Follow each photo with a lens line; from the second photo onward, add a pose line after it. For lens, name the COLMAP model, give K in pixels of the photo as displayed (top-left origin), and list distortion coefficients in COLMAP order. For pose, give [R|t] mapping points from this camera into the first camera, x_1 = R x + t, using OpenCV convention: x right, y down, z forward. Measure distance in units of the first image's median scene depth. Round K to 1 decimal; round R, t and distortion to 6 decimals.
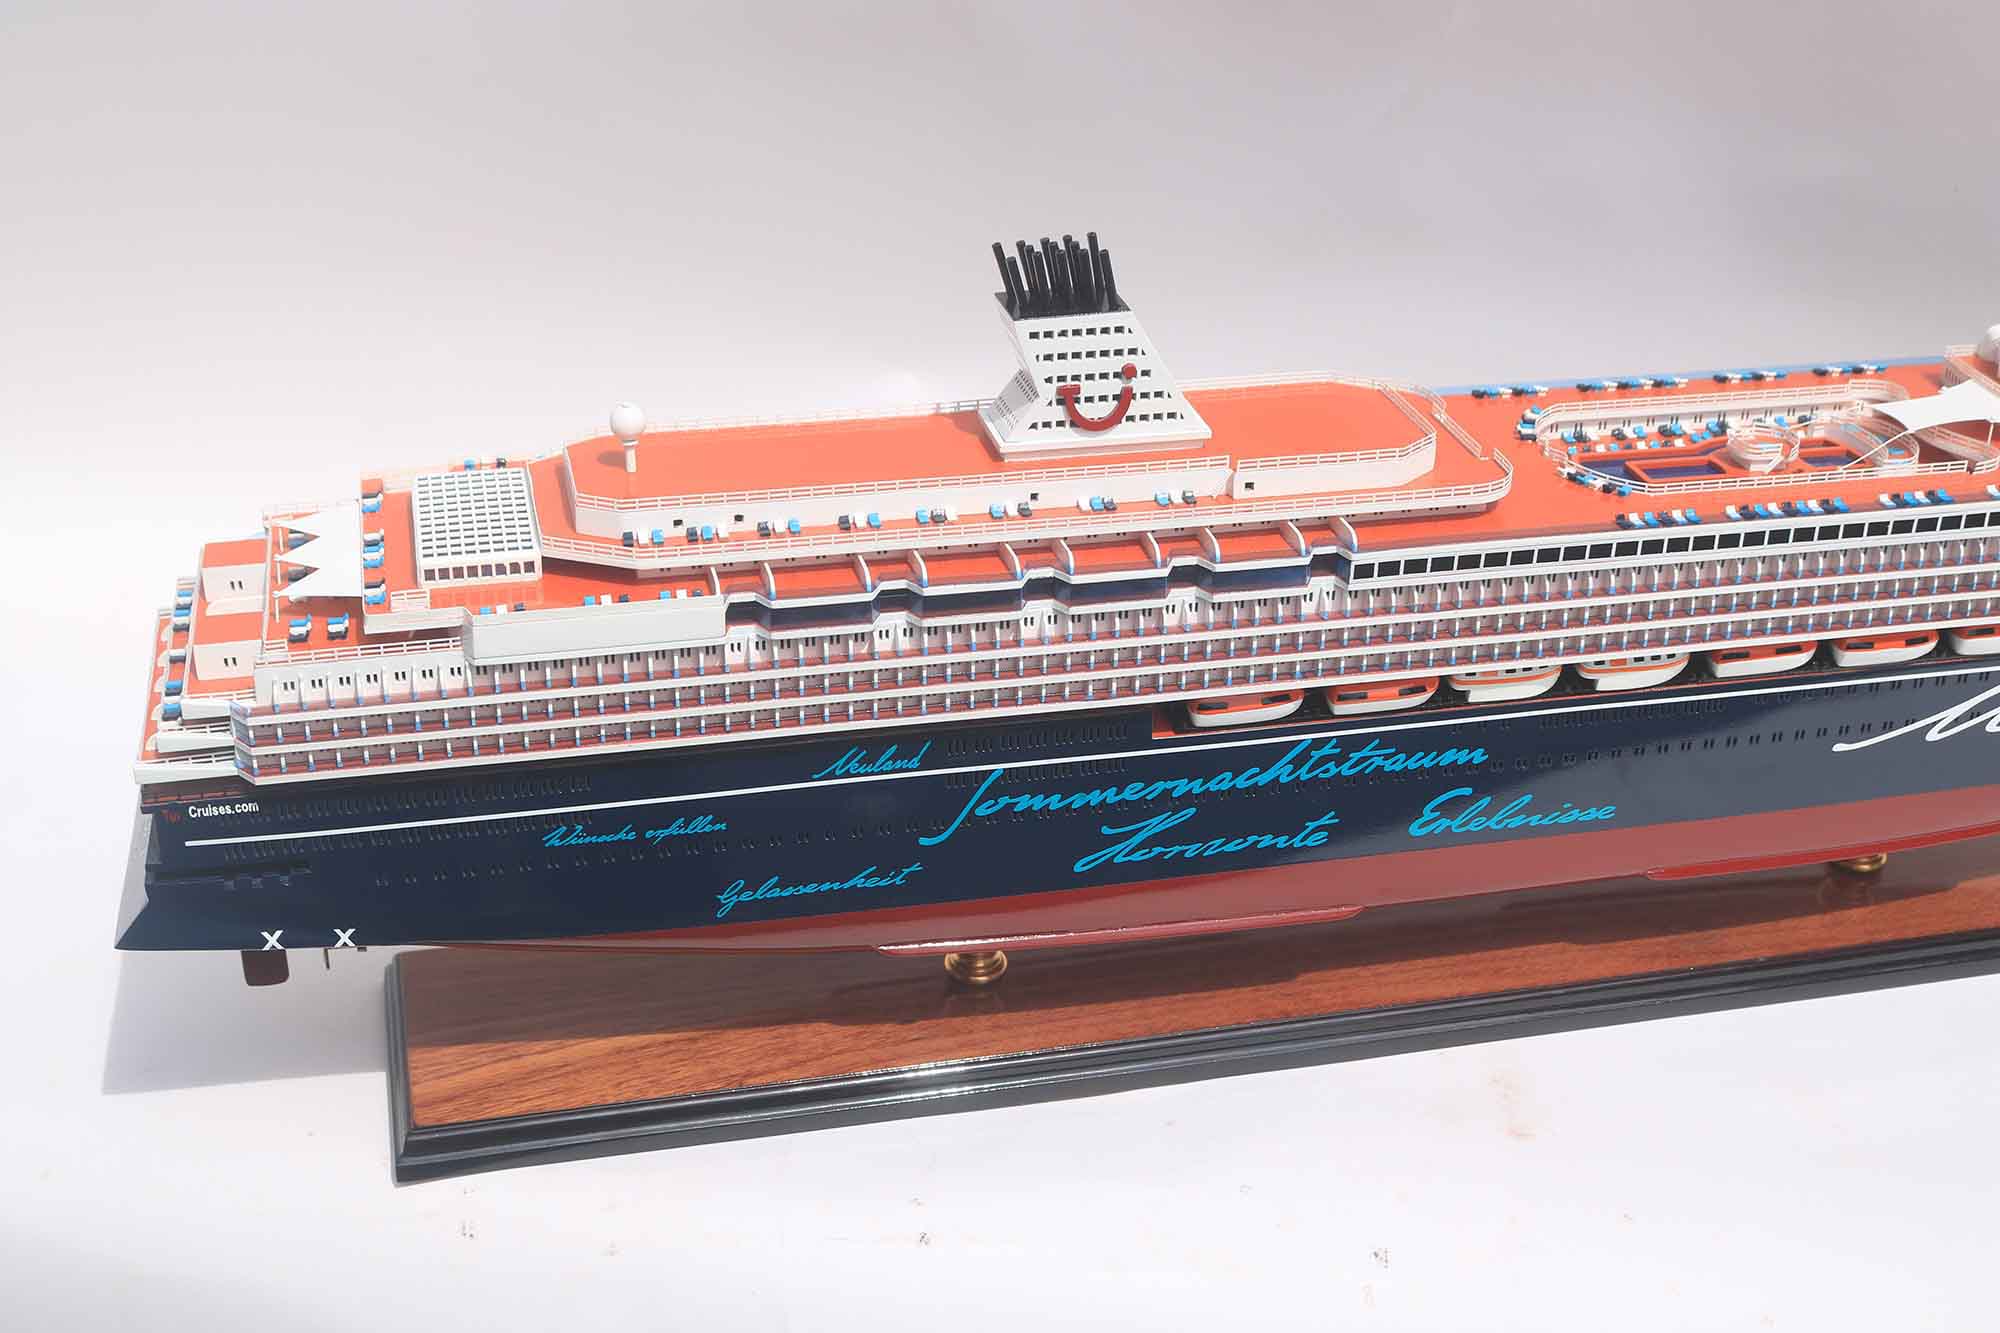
lens RADIAL K [[2566.6, 0, 936.2], [0, 2566.6, 706.0], [0, 0, 1]] dist [-0.108153, 0.080212]
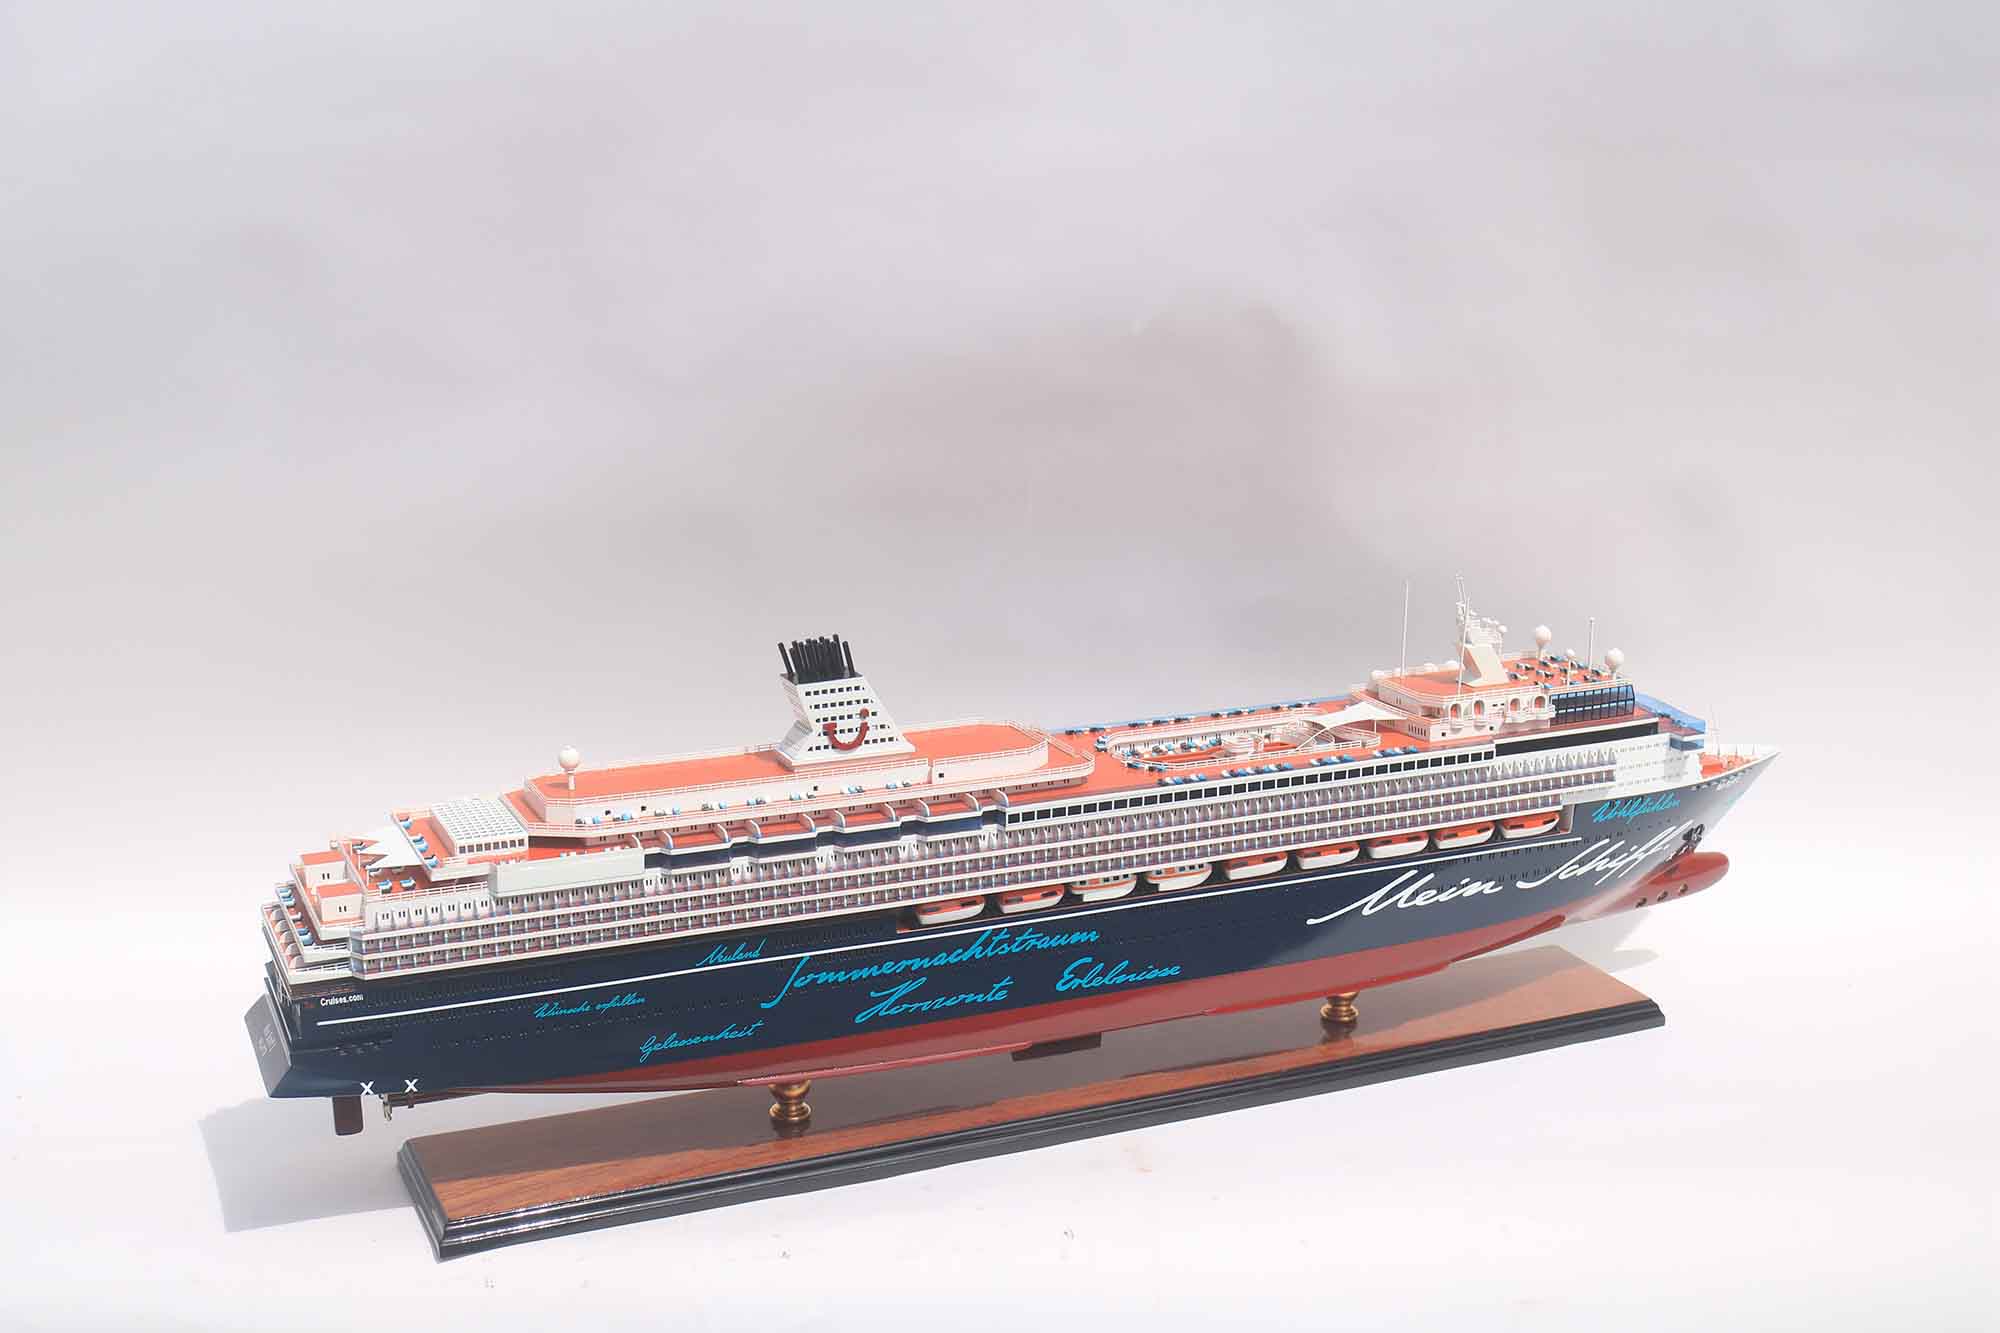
lens RADIAL K [[2533.2, 0, 999.3], [0, 2533.2, 622.2], [0, 0, 1]] dist [-0.157718, 0.010780]
pose [[0.980427, -0.055441, 0.188917, -0.147337], [0.102978, 0.962221, -0.252046, 0.238115], [-0.167806, 0.266566, 0.949096, -0.604084]]
